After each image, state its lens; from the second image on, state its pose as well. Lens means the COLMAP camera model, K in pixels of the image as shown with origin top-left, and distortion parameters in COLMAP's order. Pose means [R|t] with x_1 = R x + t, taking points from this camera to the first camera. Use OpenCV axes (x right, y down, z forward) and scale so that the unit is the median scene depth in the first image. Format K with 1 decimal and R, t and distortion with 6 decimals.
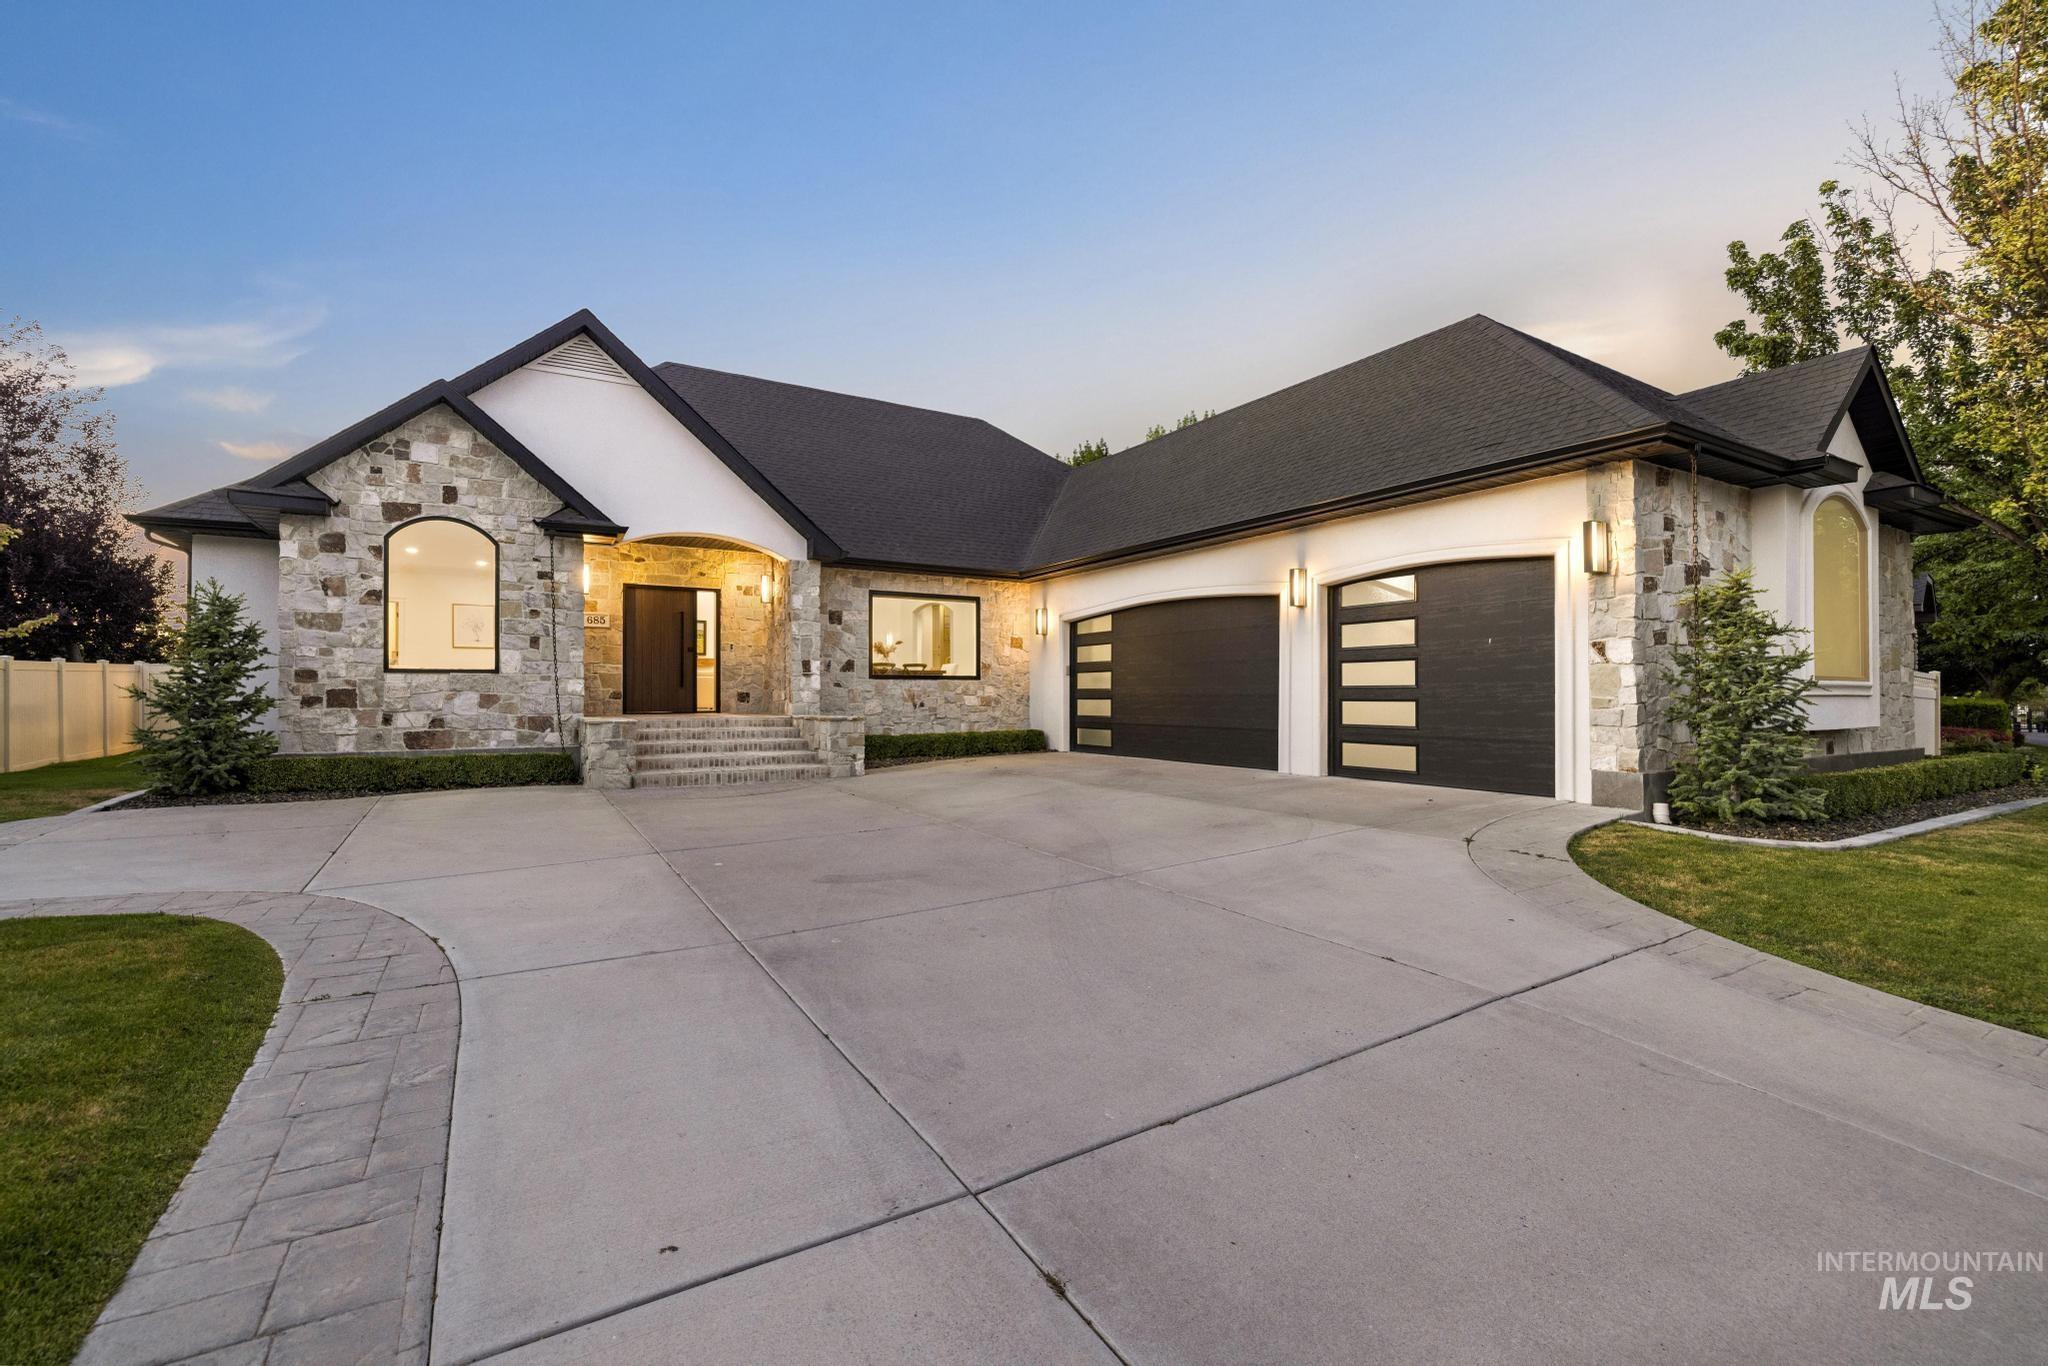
lens RADIAL K [[885.6, 0, 1029.5], [0, 885.6, 687.2], [0, 0, 1]] dist [0.001060, -0.000891]
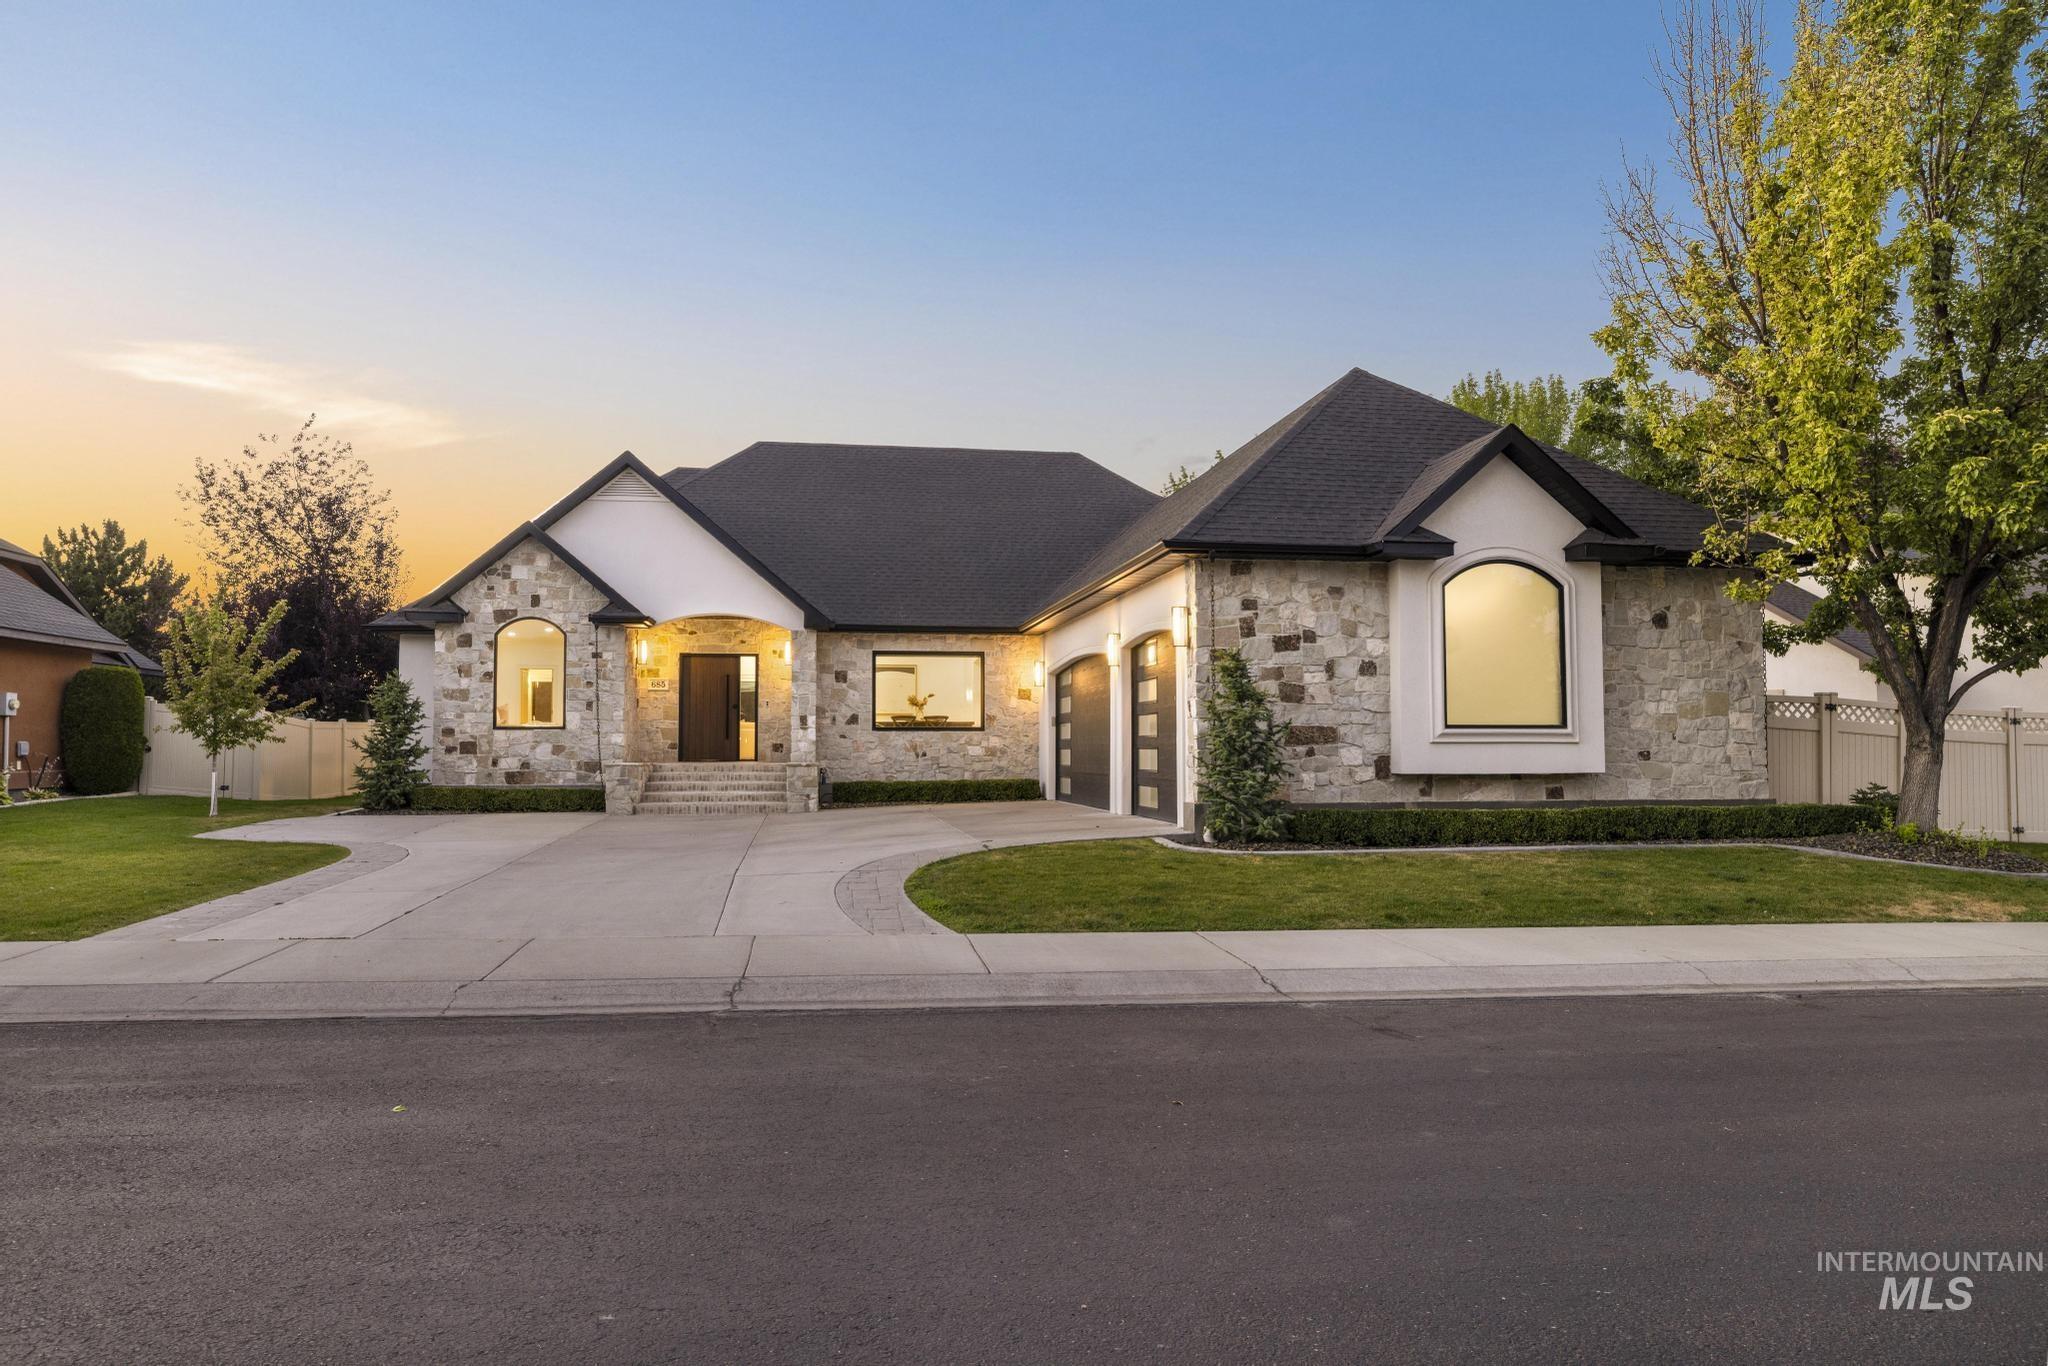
lens RADIAL K [[1302.2, 0, 1020.7], [0, 1302.2, 684.9], [0, 0, 1]] dist [-0.026430, 0.001220]
pose [[0.926853, -0.019943, -0.374895, 0.738171], [0.004838, 0.999140, -0.041190, 0.001381], [0.375394, 0.036363, 0.926152, -0.539058]]
